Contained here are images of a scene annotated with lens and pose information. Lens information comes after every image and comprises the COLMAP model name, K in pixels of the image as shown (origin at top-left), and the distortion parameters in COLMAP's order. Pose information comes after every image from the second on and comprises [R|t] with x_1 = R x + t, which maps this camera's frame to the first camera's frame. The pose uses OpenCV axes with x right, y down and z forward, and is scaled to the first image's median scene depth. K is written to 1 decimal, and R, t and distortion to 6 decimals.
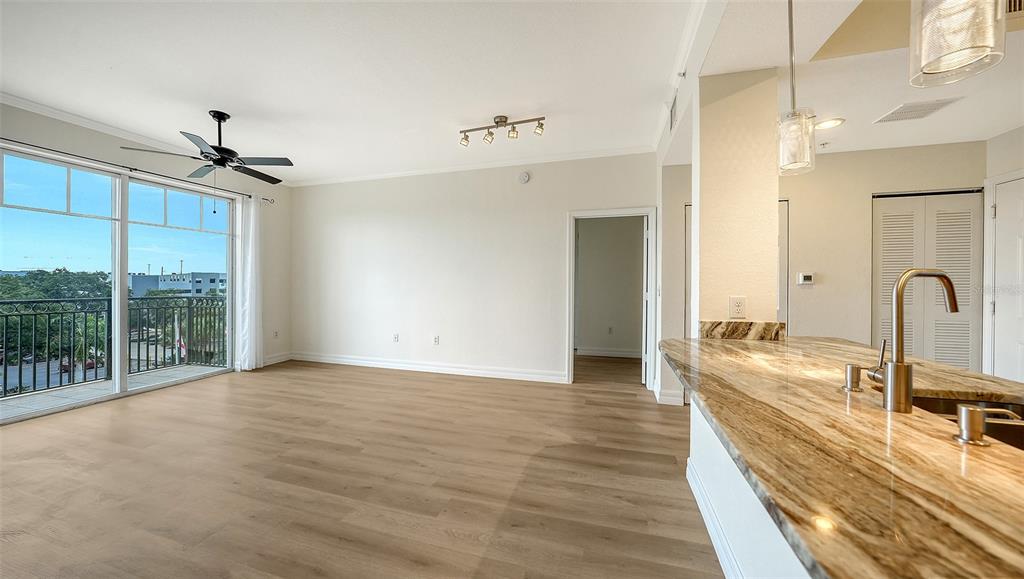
lens RADIAL K [[356.6, 0, 504.1], [0, 356.6, 283.3], [0, 0, 1]] dist [-0.027276, 0.005899]
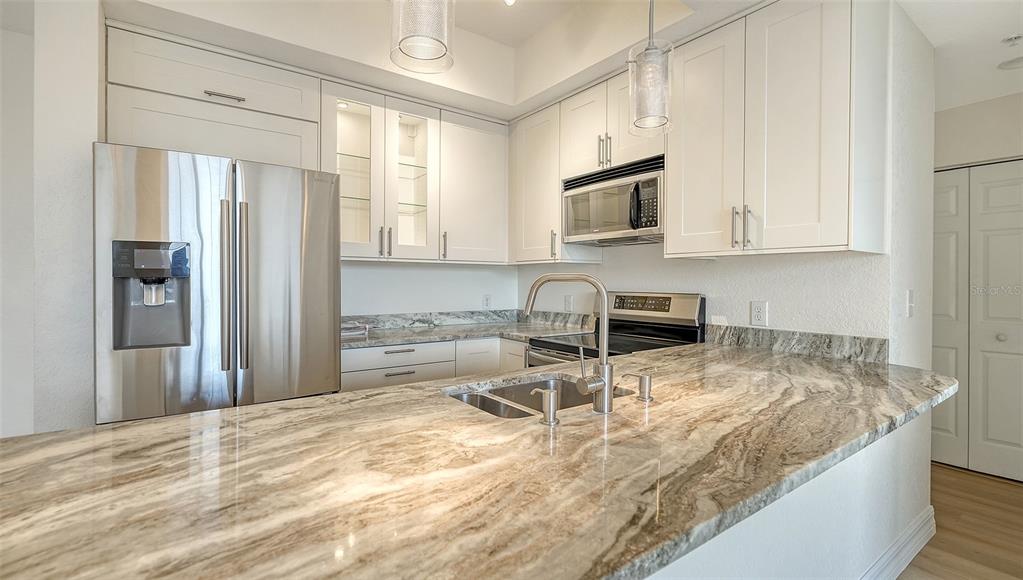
lens RADIAL K [[454.4, 0, 506.3], [0, 454.4, 286.5], [0, 0, 1]] dist [-0.003044, -0.000376]
pose [[-0.794423, -0.010275, 0.607278, 0.173144], [-0.003584, 0.999919, 0.012230, -0.005894], [-0.607354, 0.007539, -0.794395, 0.714964]]
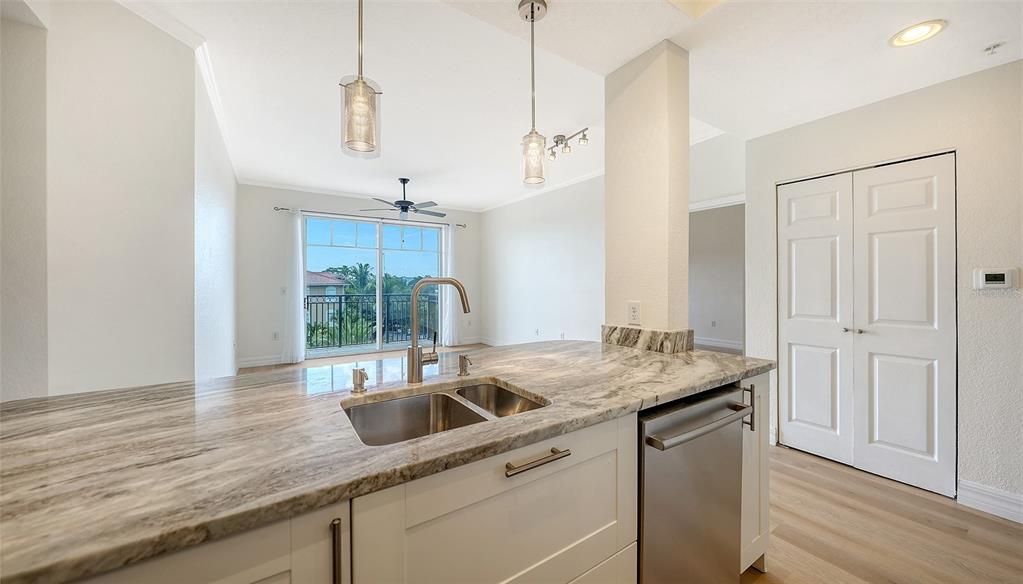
lens RADIAL K [[361.9, 0, 516.6], [0, 361.9, 272.7], [0, 0, 1]] dist [0.000202, -0.000089]
pose [[0.779644, -0.021824, -0.625843, 0.744265], [0.001505, 0.999455, -0.032977, -0.005560], [0.626222, 0.024768, 0.779252, 0.039243]]
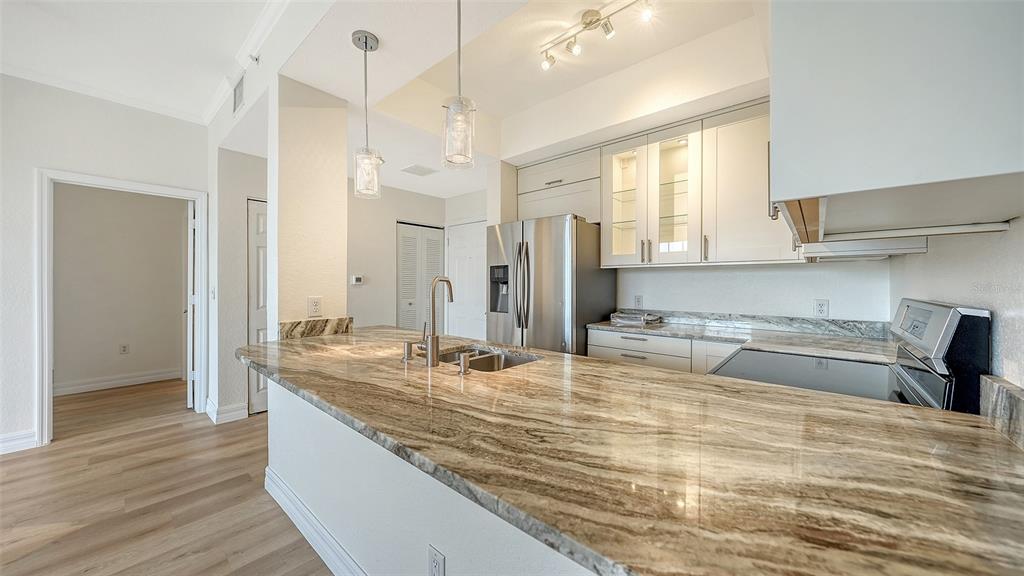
lens RADIAL K [[355.9, 0, 506.2], [0, 355.9, 284.8], [0, 0, 1]] dist [-0.002260, -0.000383]
pose [[0.417816, -0.003822, 0.908524, -0.063338], [-0.000659, 0.999990, 0.004510, -0.003325], [-0.908531, -0.002483, 0.417809, 0.006066]]
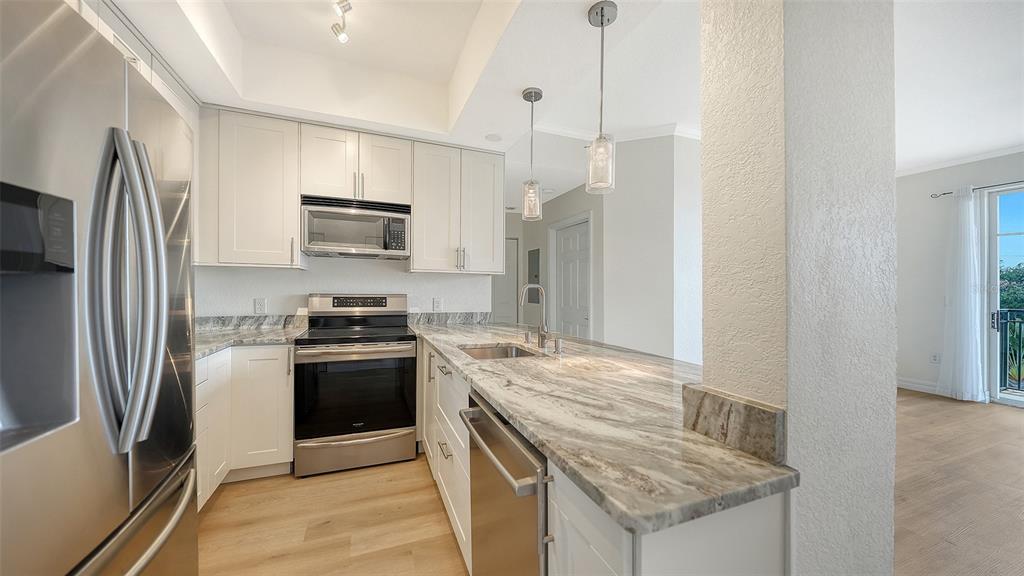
lens RADIAL K [[355.9, 0, 506.2], [0, 355.9, 284.8], [0, 0, 1]] dist [-0.002260, -0.000383]
pose [[-0.781893, -0.016321, -0.623199, 0.873201], [-0.012270, 0.999866, -0.010791, -0.003329], [0.623291, -0.000791, -0.781989, 0.842215]]
